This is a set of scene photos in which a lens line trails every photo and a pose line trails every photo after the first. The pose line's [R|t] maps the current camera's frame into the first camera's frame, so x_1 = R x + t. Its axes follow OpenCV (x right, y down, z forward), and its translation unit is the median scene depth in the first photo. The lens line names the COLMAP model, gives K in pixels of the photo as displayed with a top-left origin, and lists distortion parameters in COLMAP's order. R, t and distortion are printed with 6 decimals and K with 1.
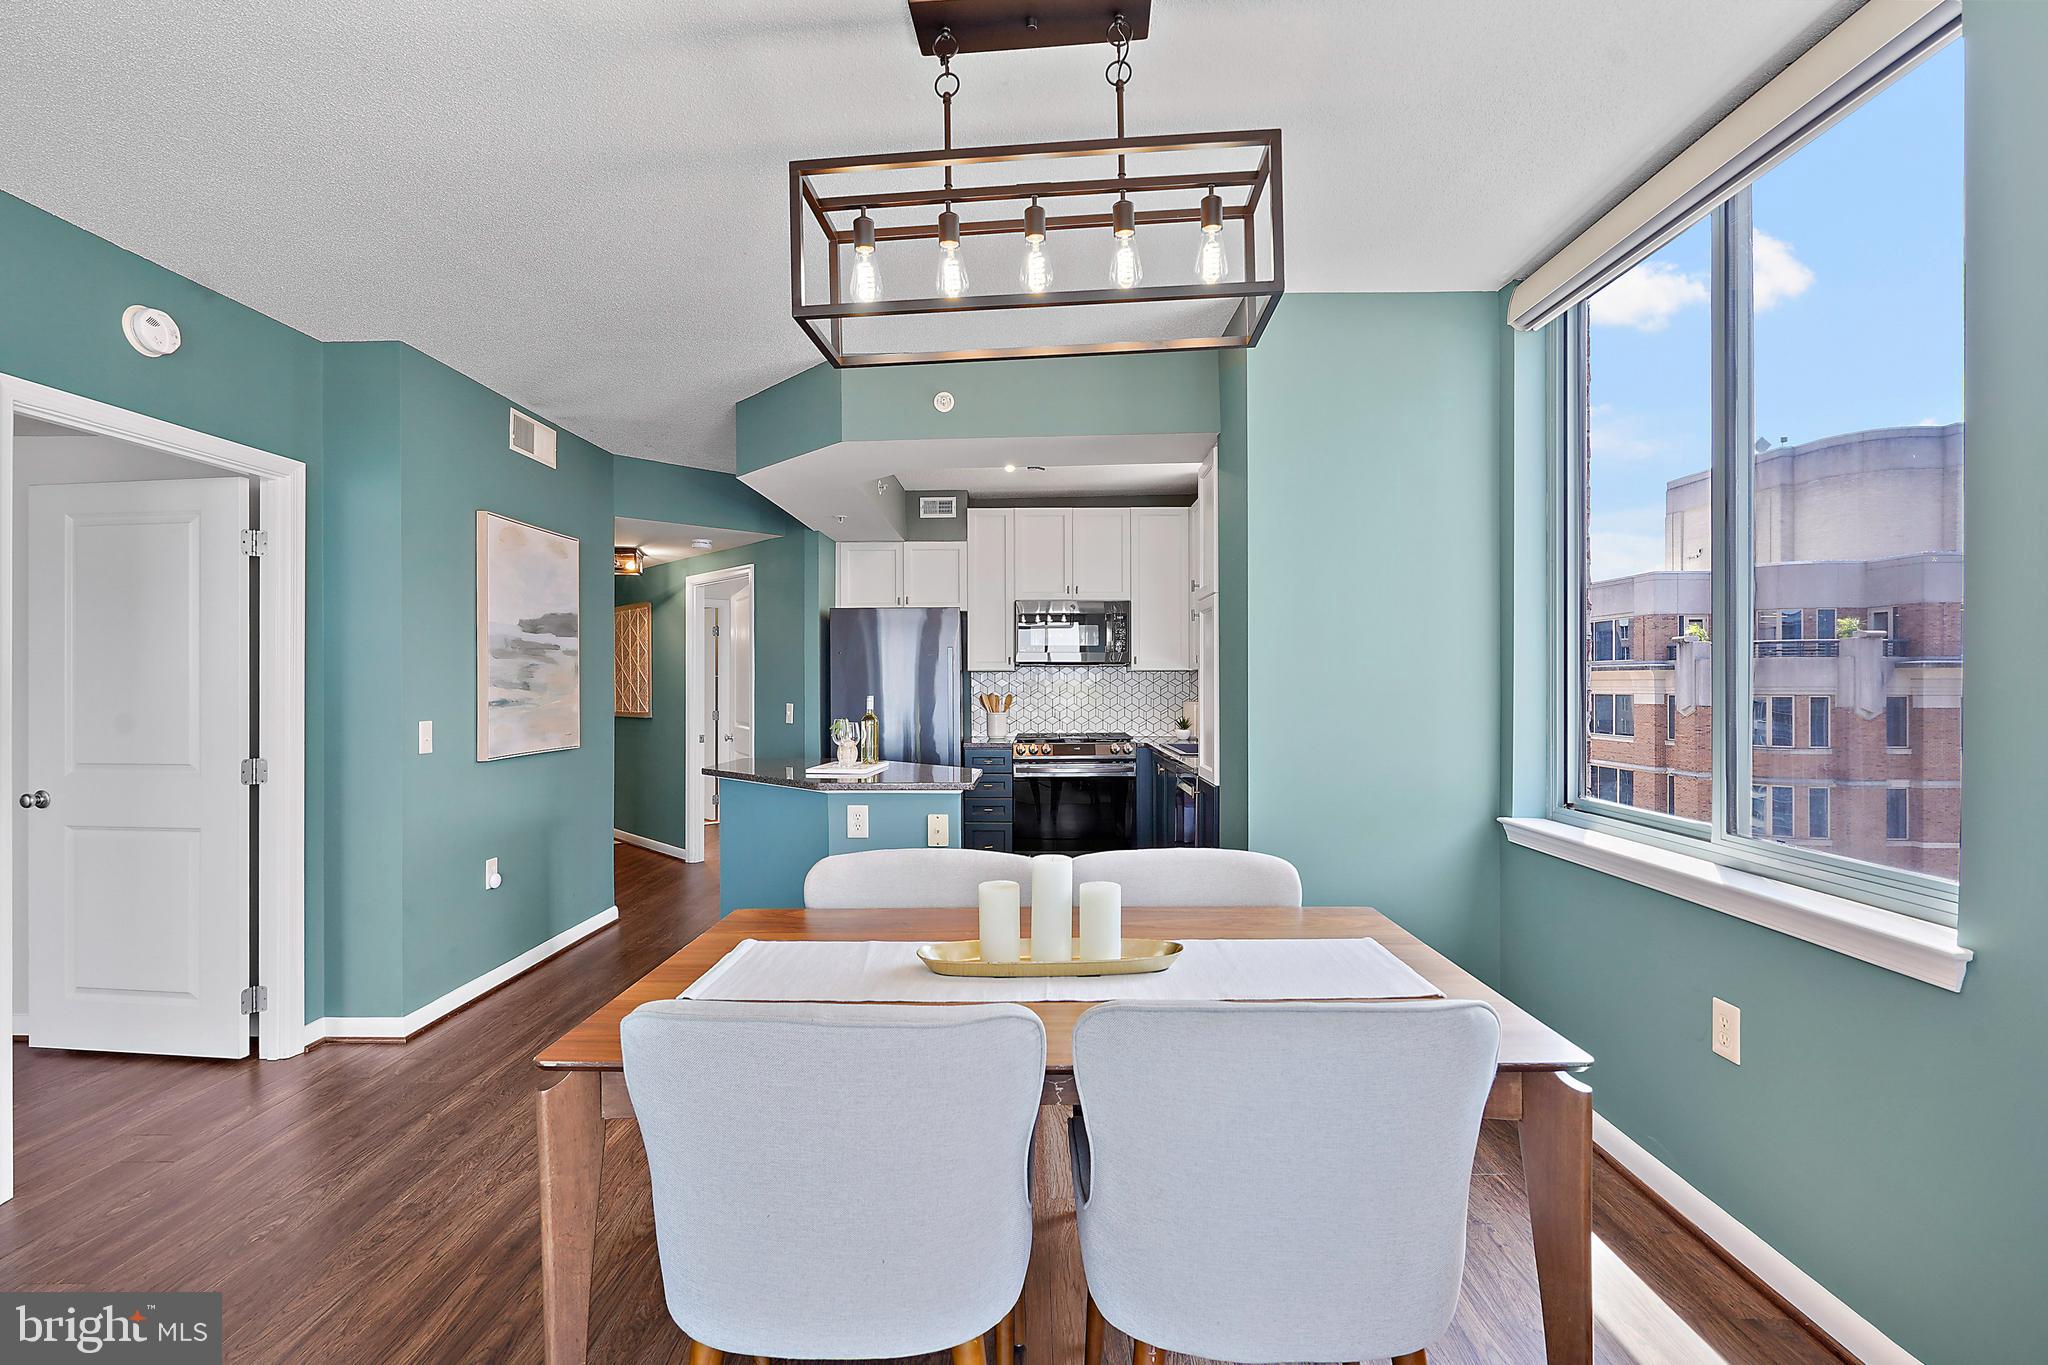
lens RADIAL K [[924.8, 0, 1026.3], [0, 924.8, 685.3], [0, 0, 1]] dist [-0.001965, 0.001455]
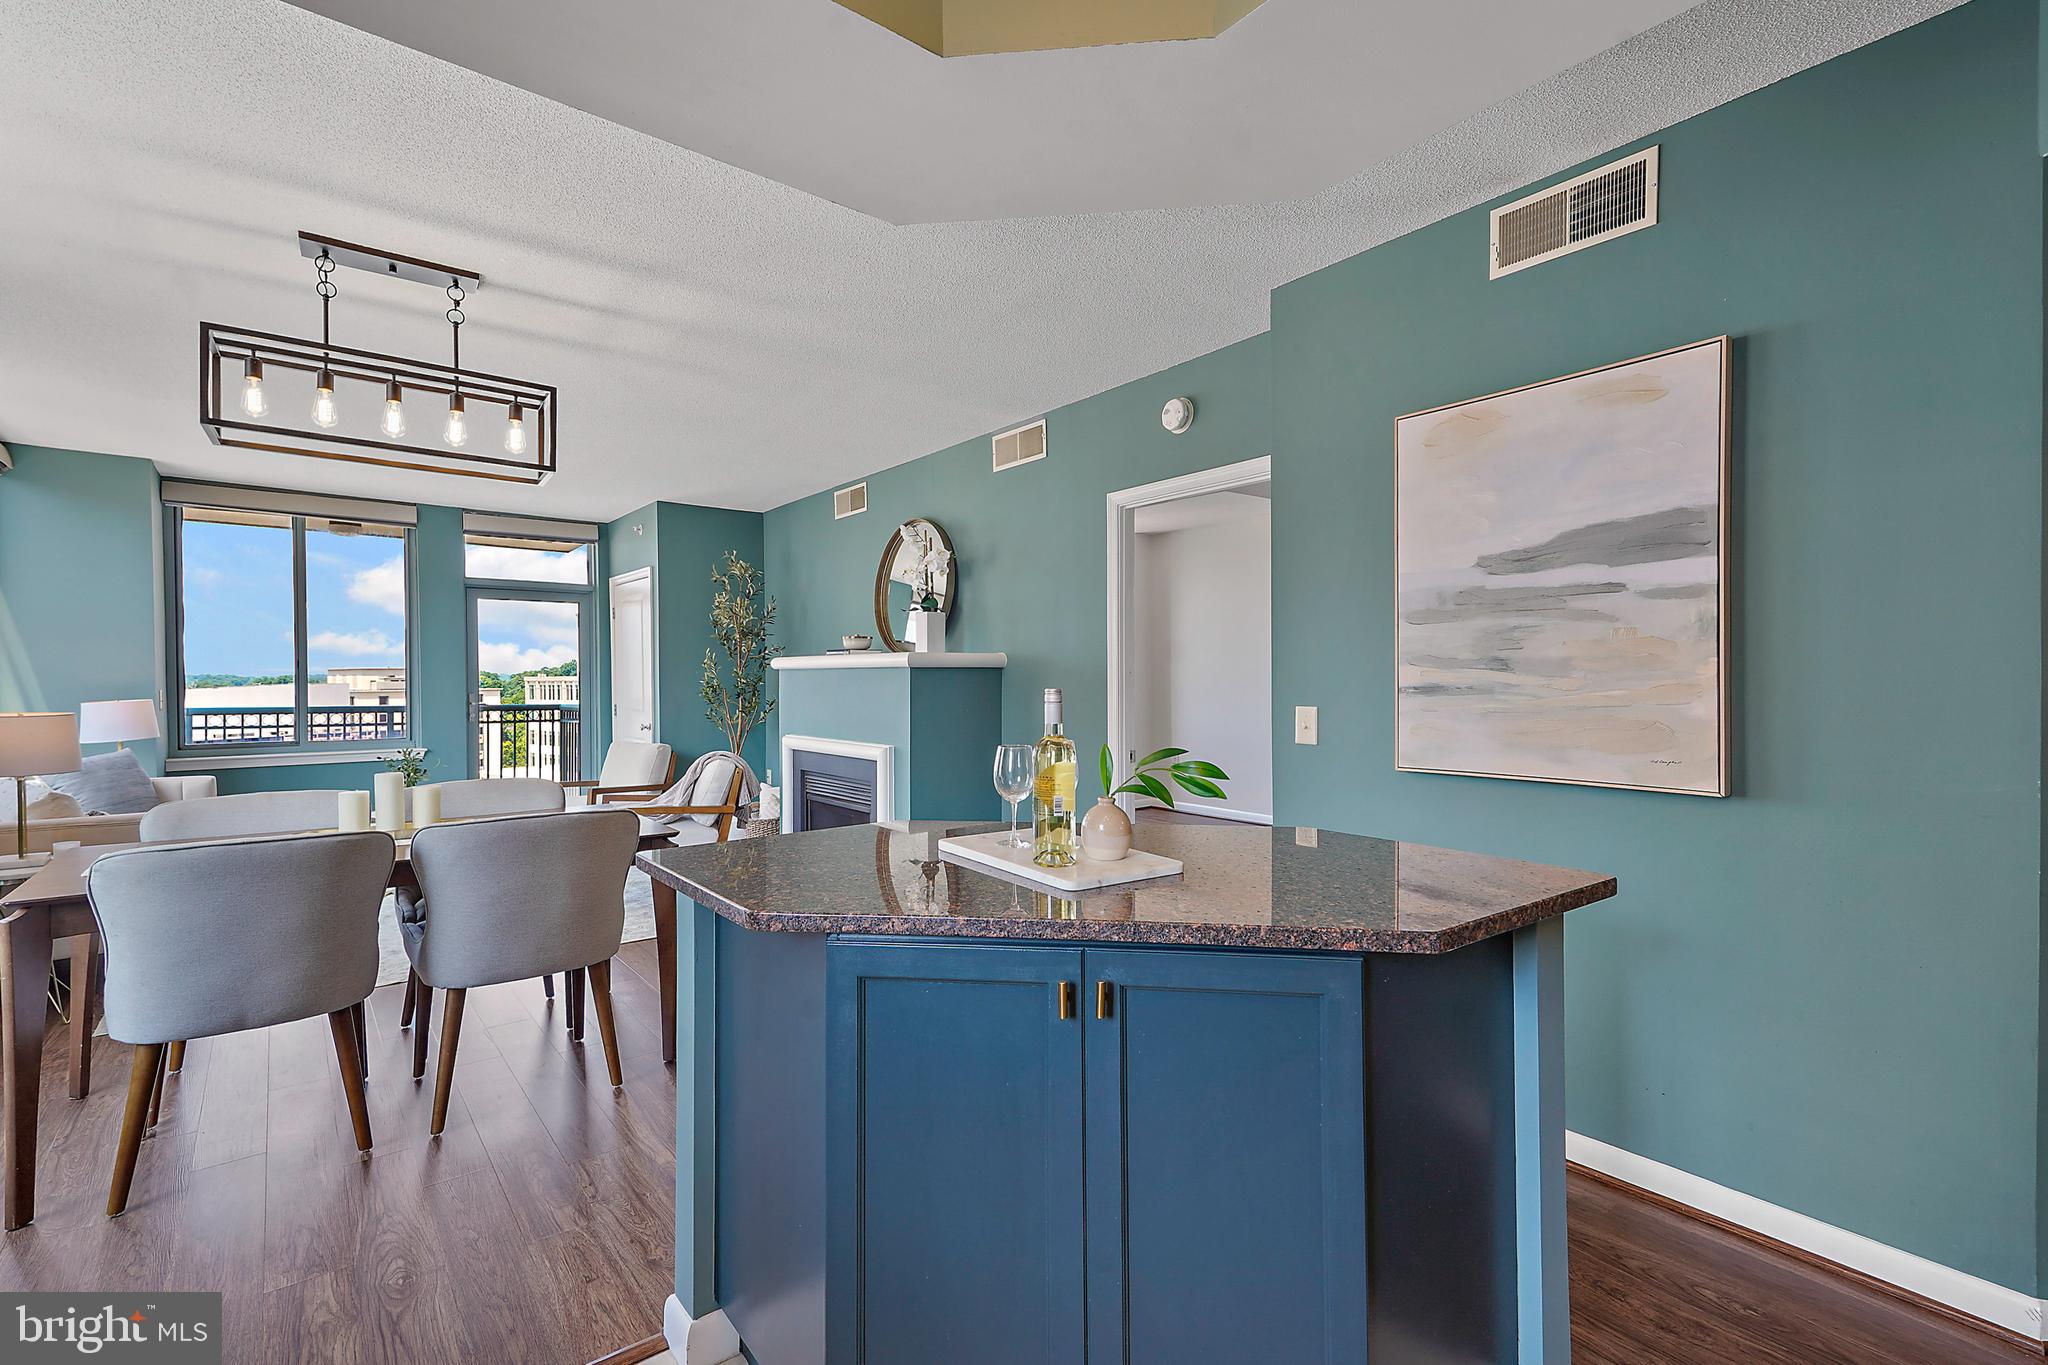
lens RADIAL K [[916.4, 0, 1020.8], [0, 916.4, 681.3], [0, 0, 1]] dist [0.056465, -0.020163]
pose [[-0.782668, 0.013166, -0.622300, 0.052994], [0.008106, 0.999907, 0.010960, 0.002038], [0.622386, 0.003534, -0.782702, 0.870136]]
